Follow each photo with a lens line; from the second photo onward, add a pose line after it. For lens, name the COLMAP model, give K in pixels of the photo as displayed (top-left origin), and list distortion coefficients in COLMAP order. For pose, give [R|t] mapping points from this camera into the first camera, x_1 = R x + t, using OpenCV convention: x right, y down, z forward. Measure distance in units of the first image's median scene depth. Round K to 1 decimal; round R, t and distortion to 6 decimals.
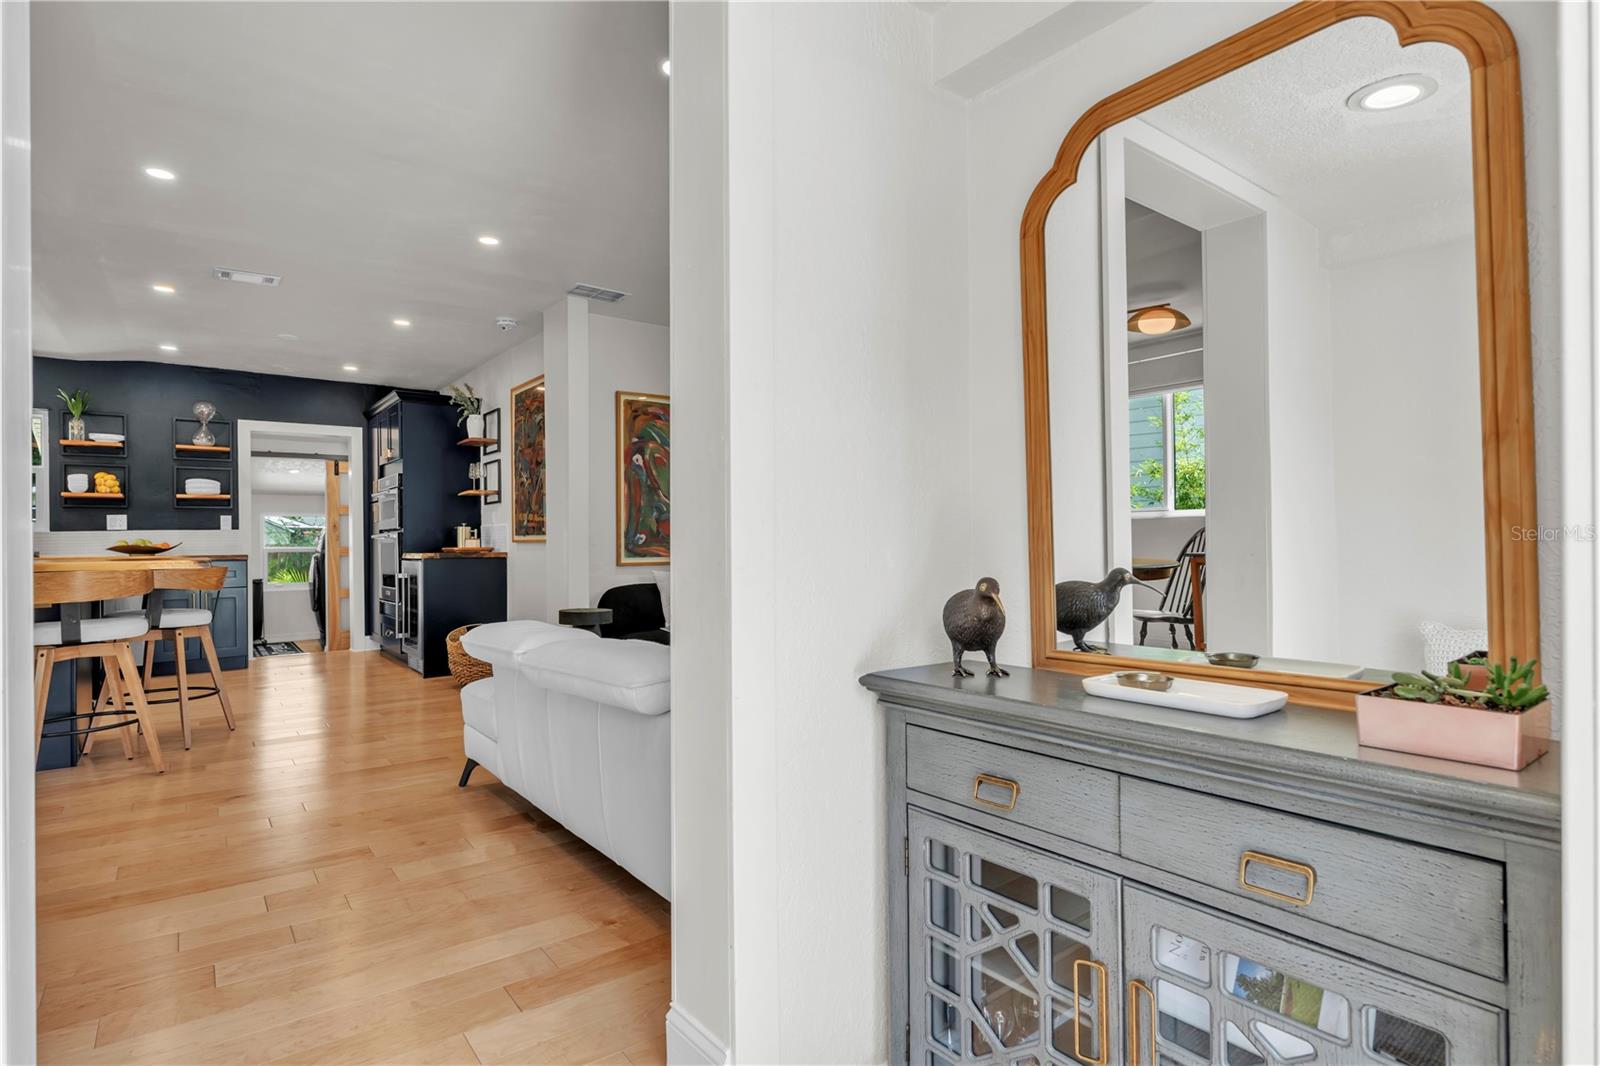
lens RADIAL K [[804.9, 0, 800.4], [0, 804.9, 532.0], [0, 0, 1]] dist [-0.000841, 0.002215]
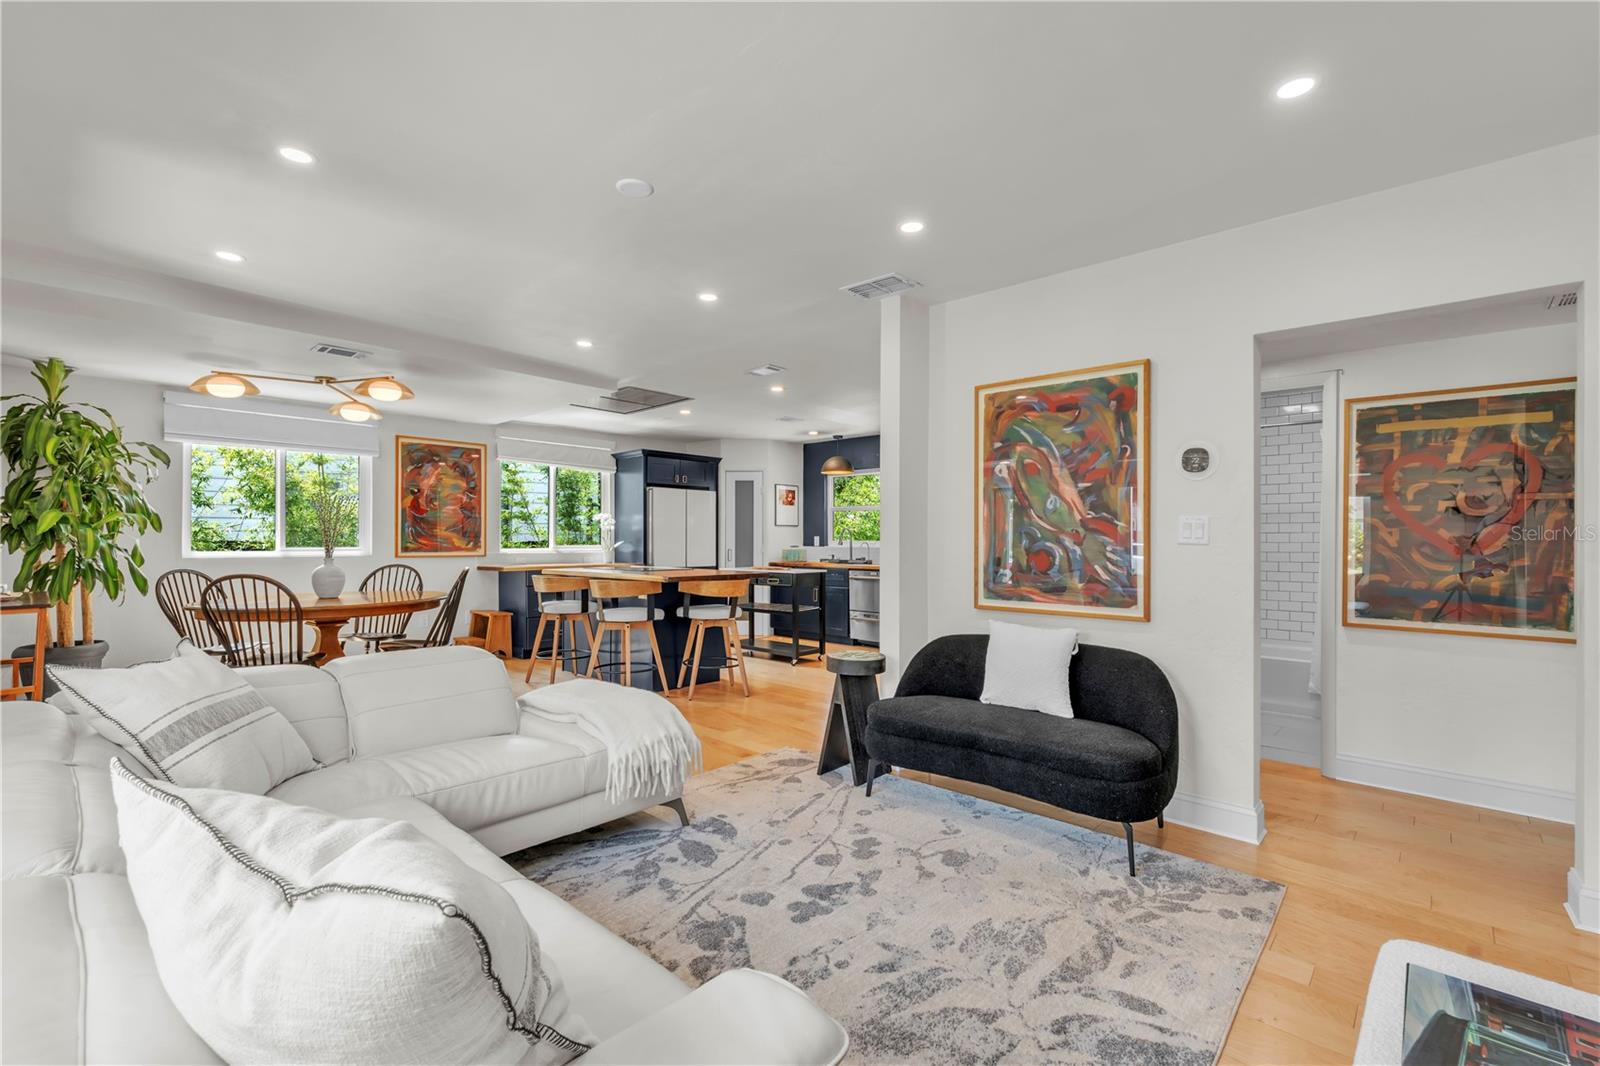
lens RADIAL K [[698.7, 0, 795.4], [0, 698.7, 535.0], [0, 0, 1]] dist [-0.004428, 0.000394]
pose [[0.166540, 0.001560, -0.986034, 0.346636], [0.002929, 0.999994, 0.002077, -0.026029], [0.986030, -0.003234, 0.166534, 0.587654]]
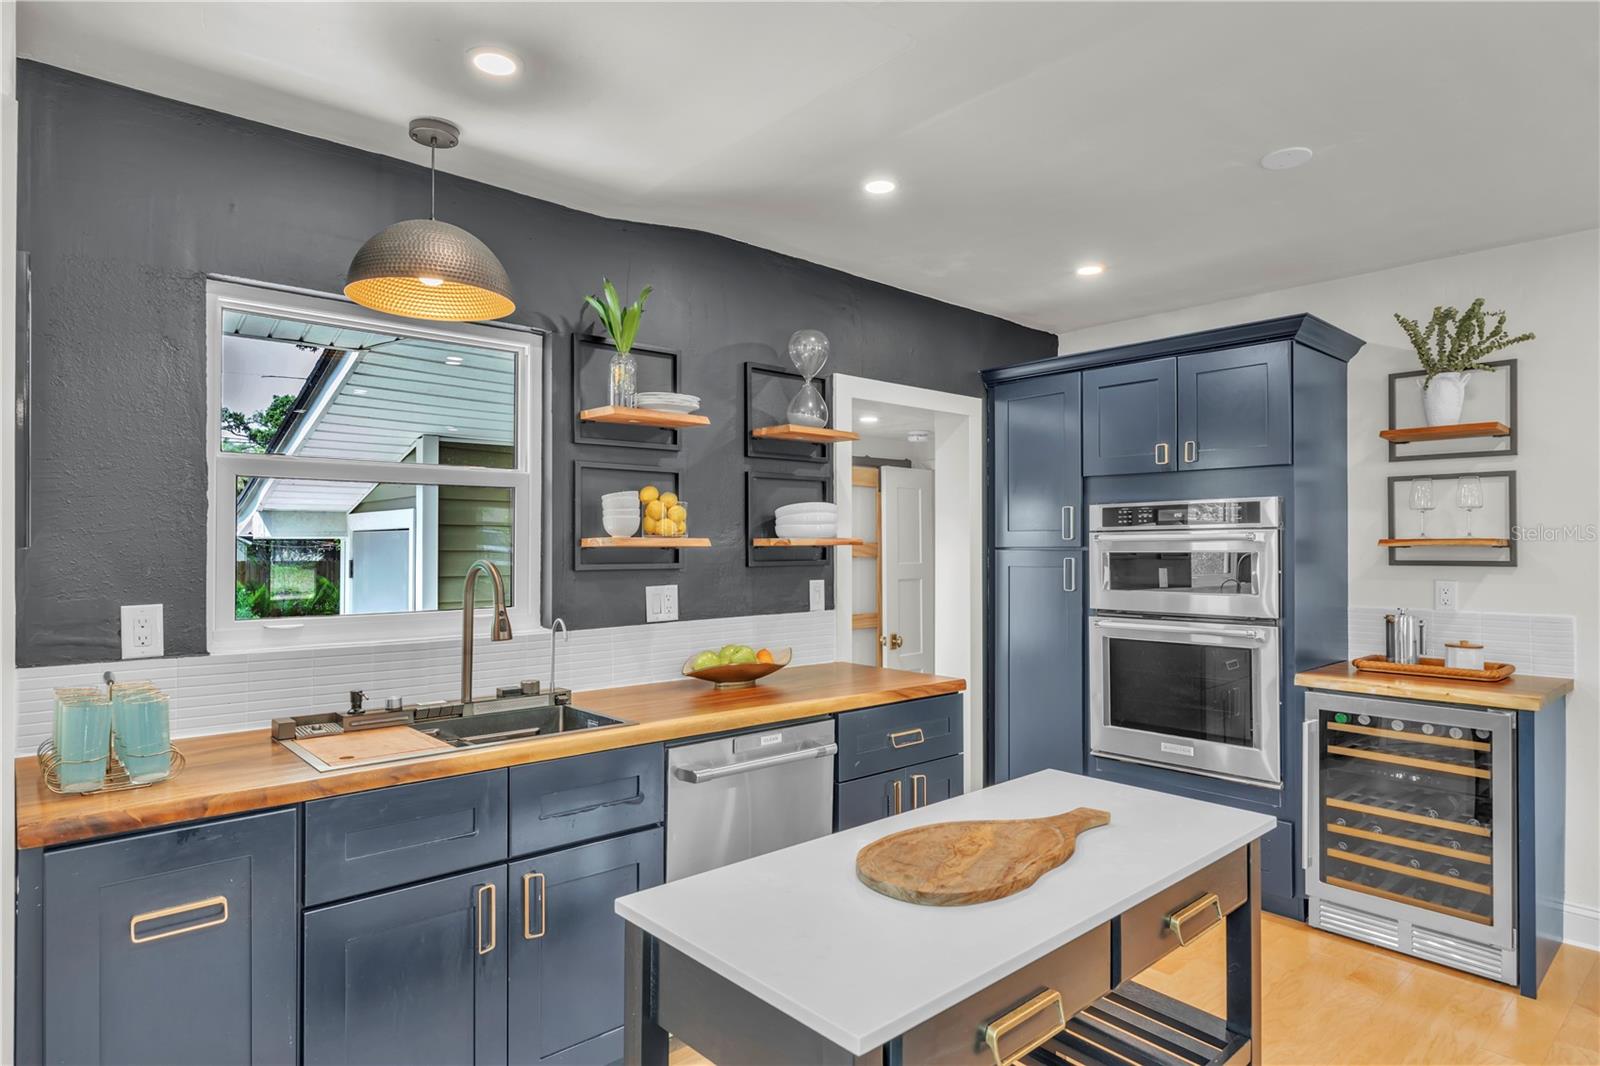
lens RADIAL K [[893.7, 0, 802.4], [0, 893.7, 535.3], [0, 0, 1]] dist [-0.005117, 0.002888]
pose [[0.997161, 0.012232, 0.074298, -0.805846], [-0.011970, 0.999920, -0.003967, -0.046842], [-0.074340, 0.003066, 0.997228, 0.520581]]
